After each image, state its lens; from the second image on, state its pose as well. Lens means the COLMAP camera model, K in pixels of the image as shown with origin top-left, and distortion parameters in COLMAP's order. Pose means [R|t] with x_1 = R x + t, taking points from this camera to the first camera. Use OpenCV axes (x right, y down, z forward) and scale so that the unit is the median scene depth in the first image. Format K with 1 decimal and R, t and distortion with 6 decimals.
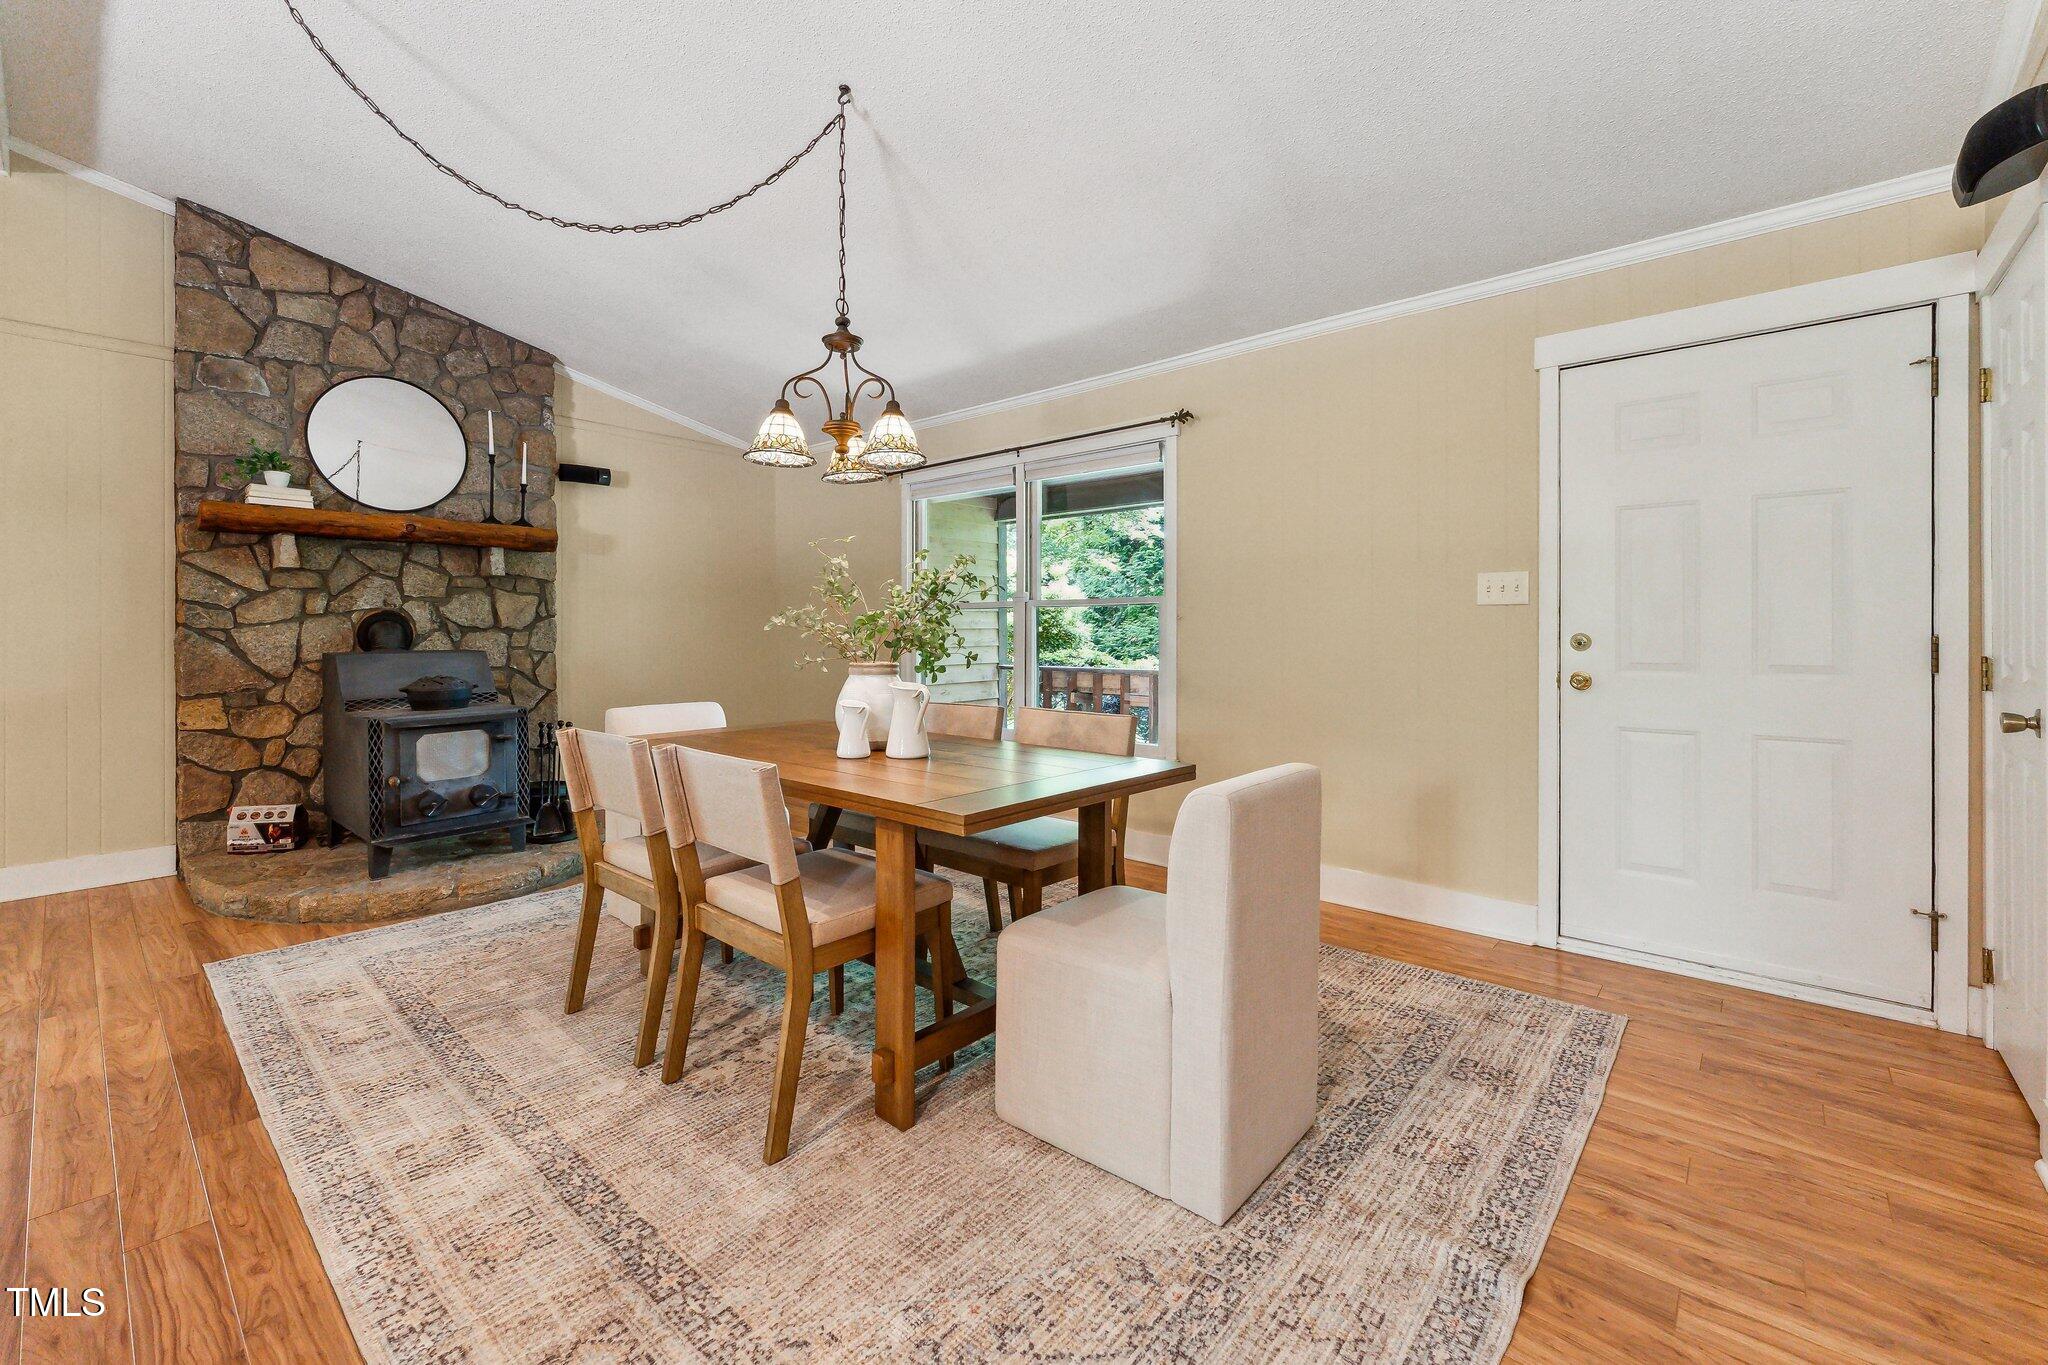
lens RADIAL K [[848.1, 0, 1008.9], [0, 848.1, 649.7], [0, 0, 1]] dist [0.002907, 0.000129]
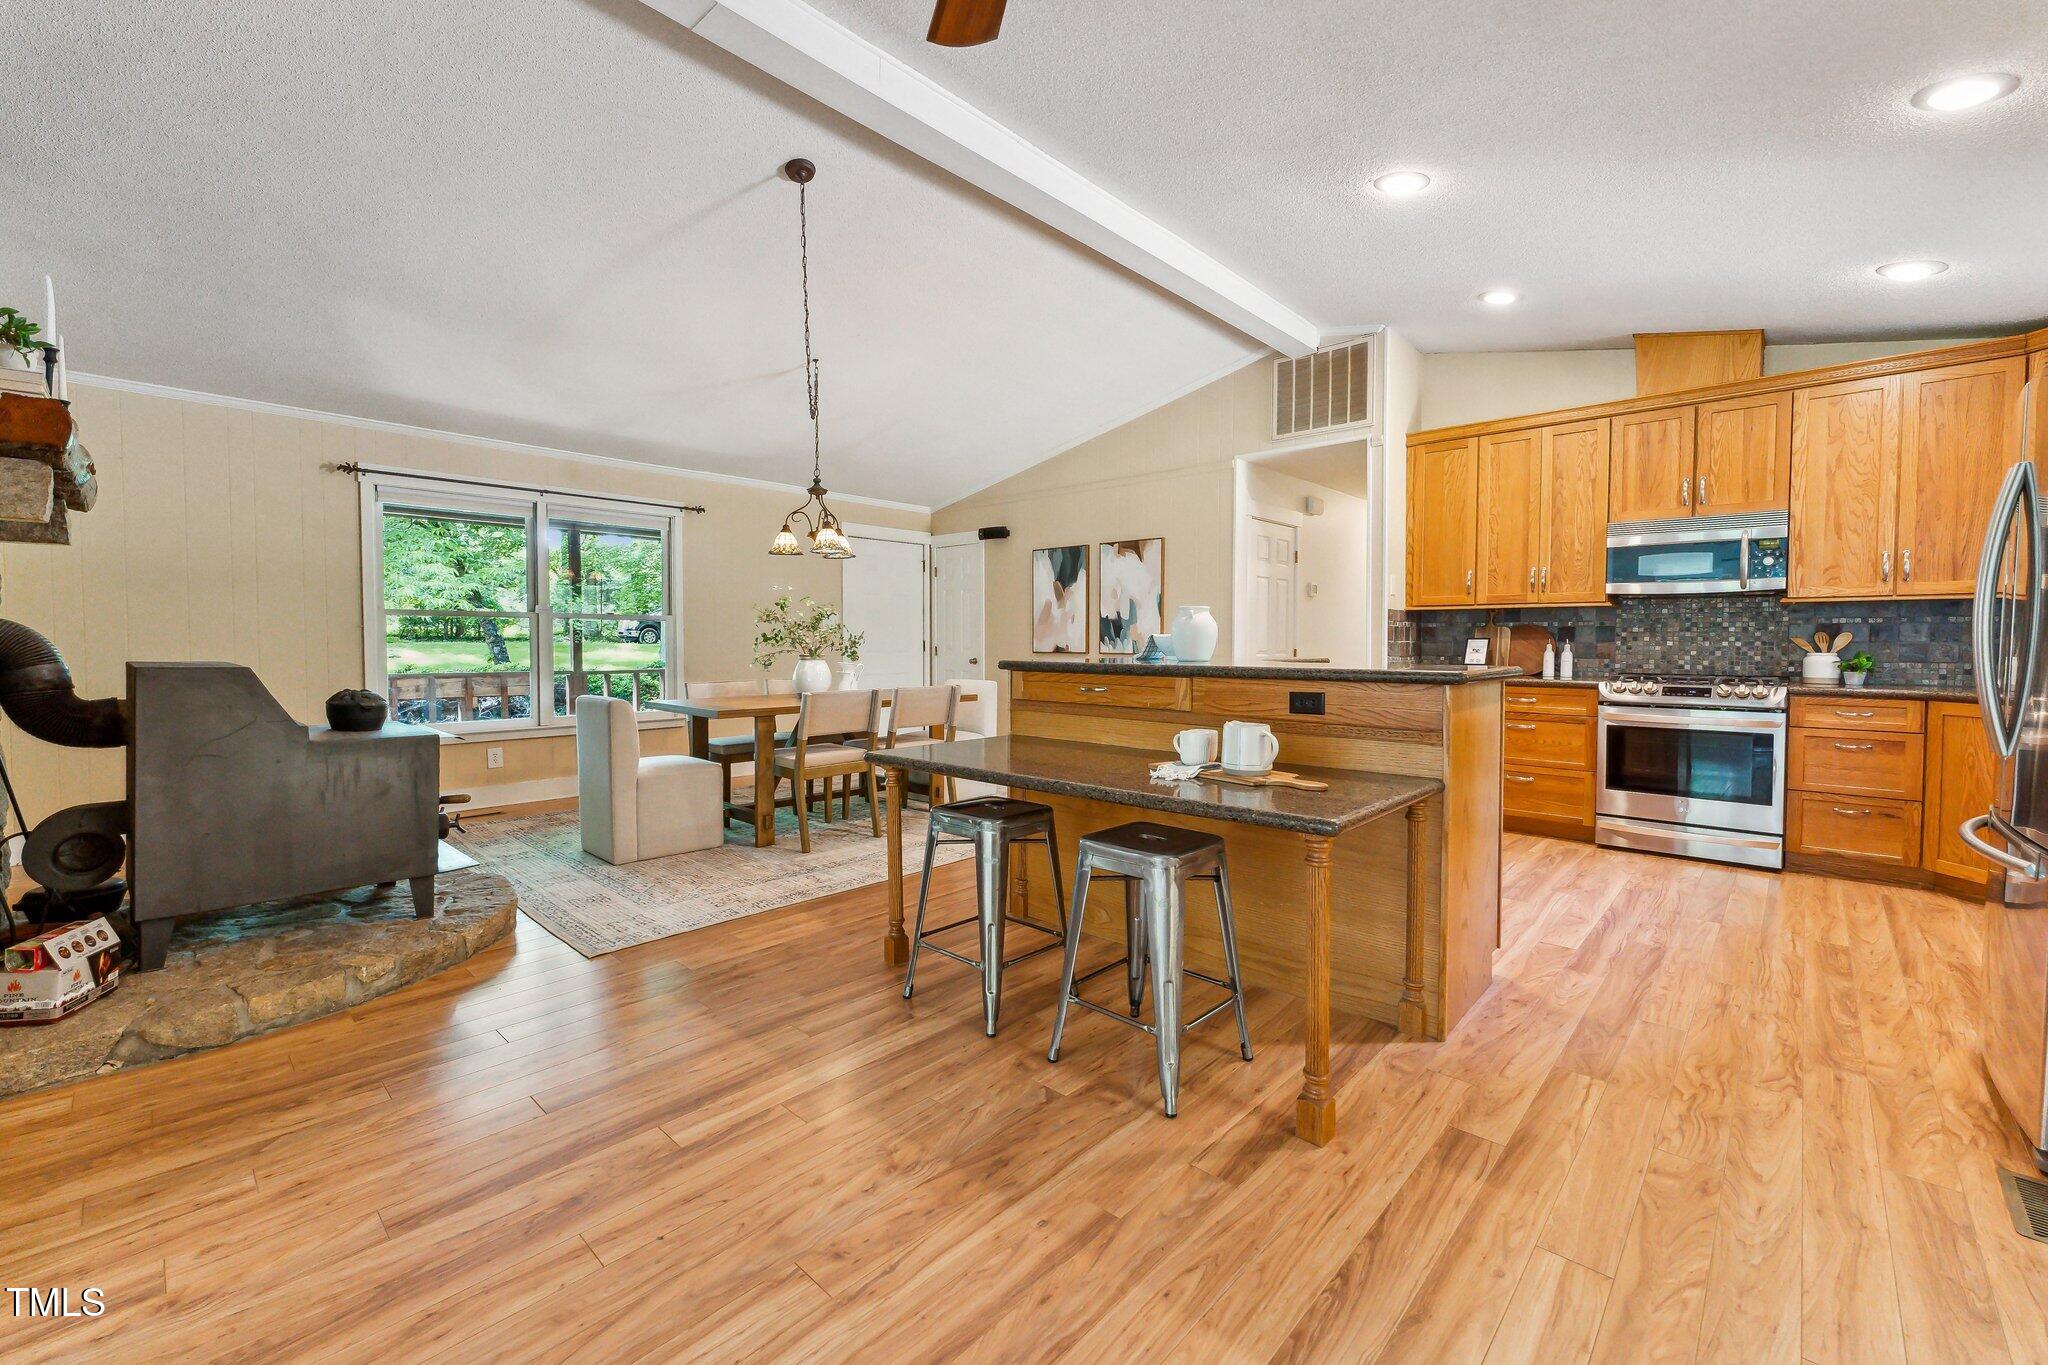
lens RADIAL K [[837.7, 0, 1024.0], [0, 837.7, 682.5], [0, 0, 1]] dist [-0.001365, -0.000058]
pose [[0.020757, -0.043395, 0.998842, -2.297132], [0.027242, 0.998711, 0.042823, 0.017552], [-0.999413, 0.026322, 0.021913, 0.534012]]
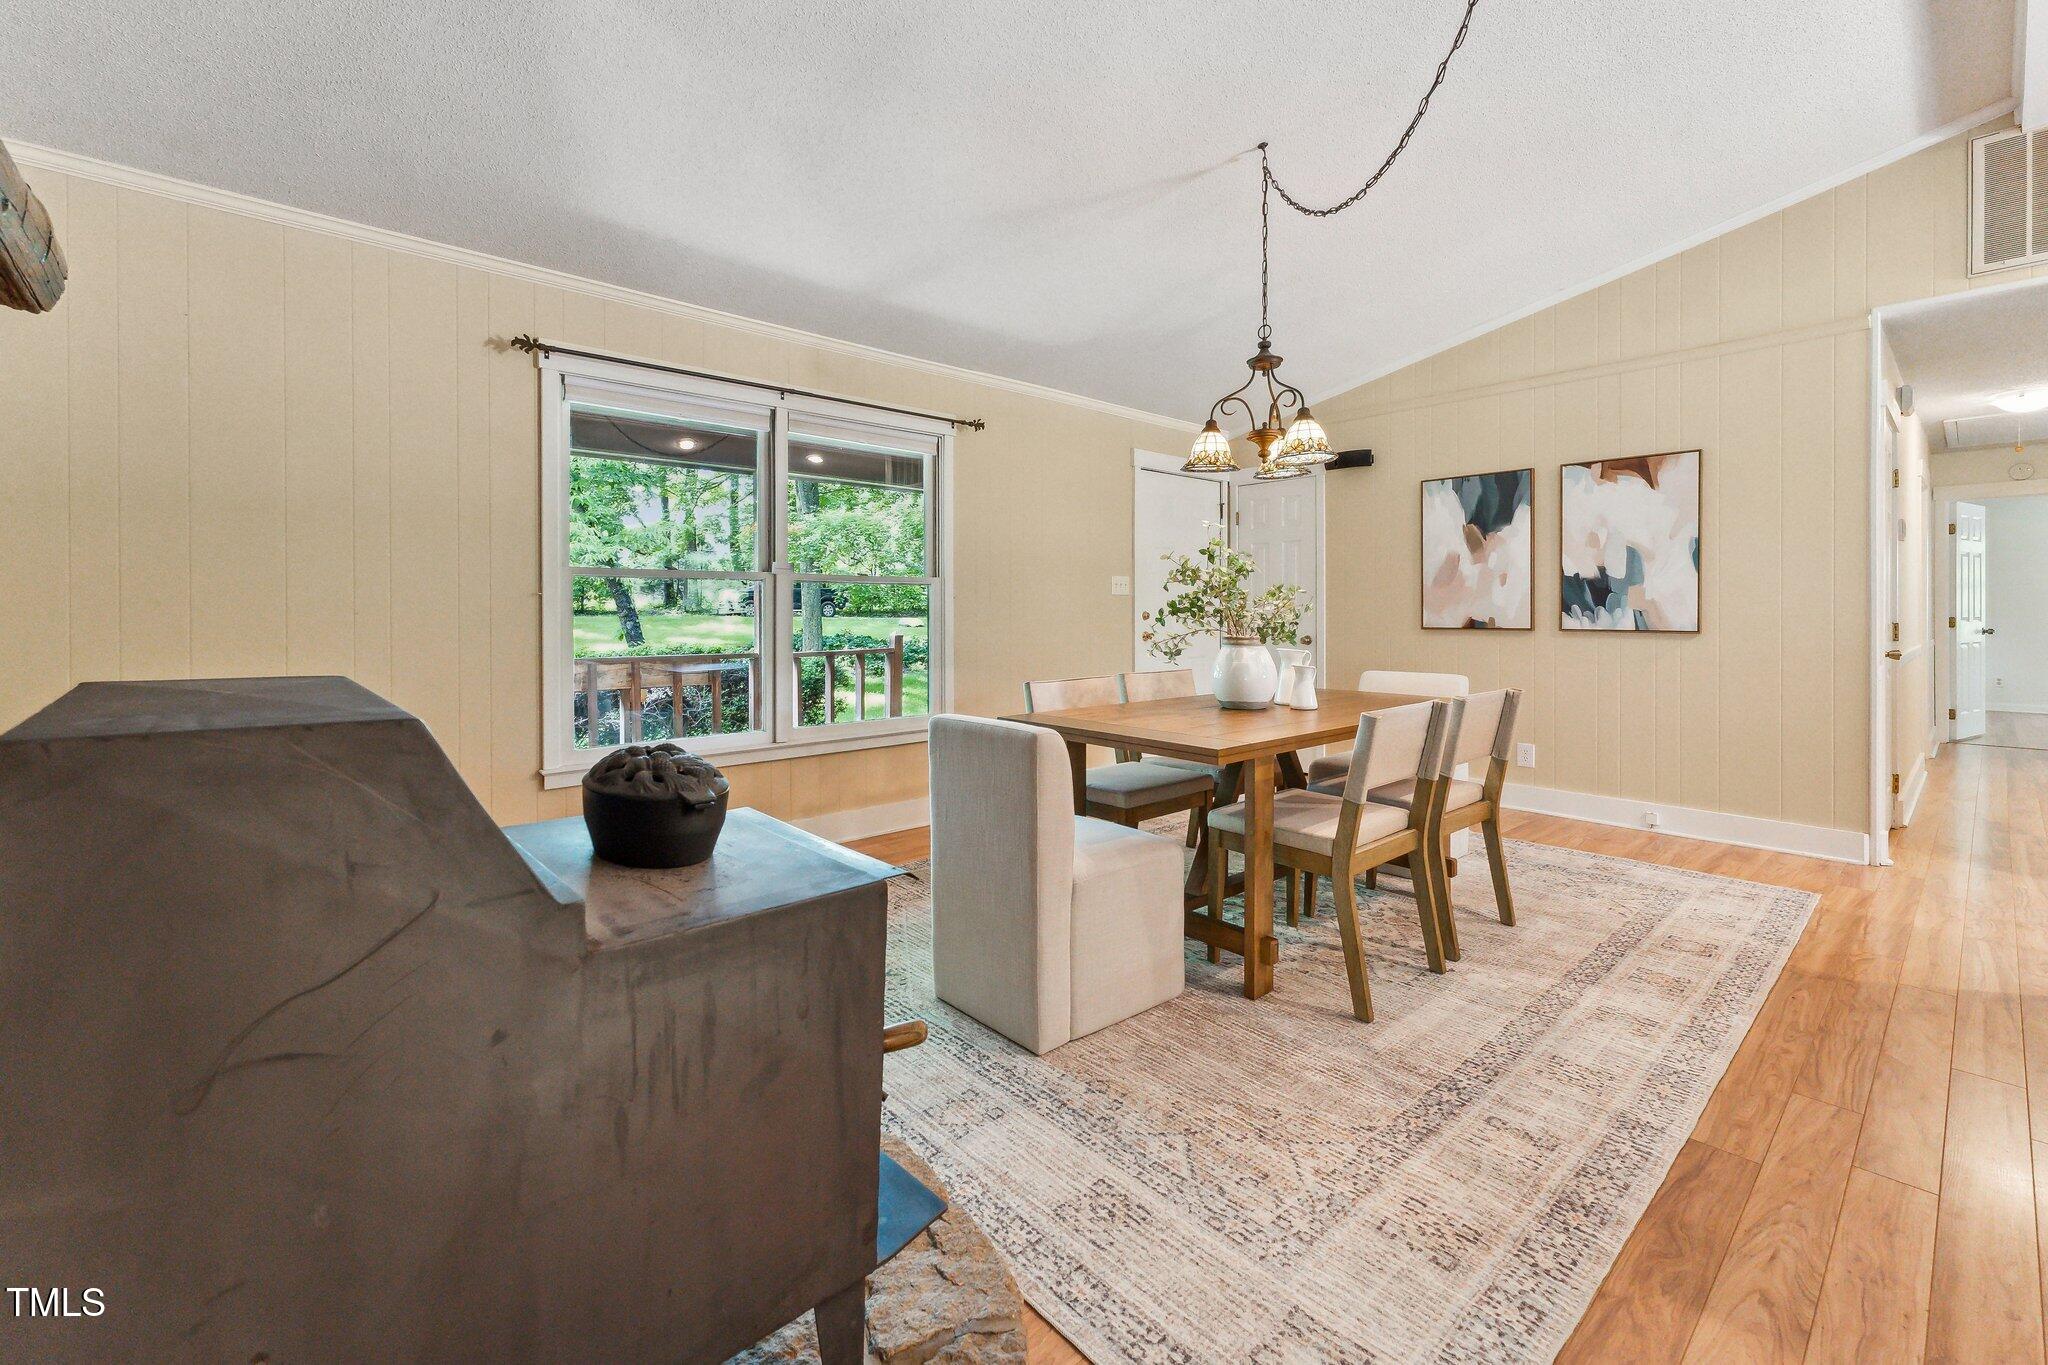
lens RADIAL K [[862.4, 0, 1026.2], [0, 862.4, 621.4], [0, 0, 1]] dist [0.001664, -0.000204]
pose [[0.107739, -0.004423, 0.994169, -1.527993], [0.030917, 0.999521, 0.001097, -0.010350], [-0.993698, 0.030618, 0.107824, 1.301358]]
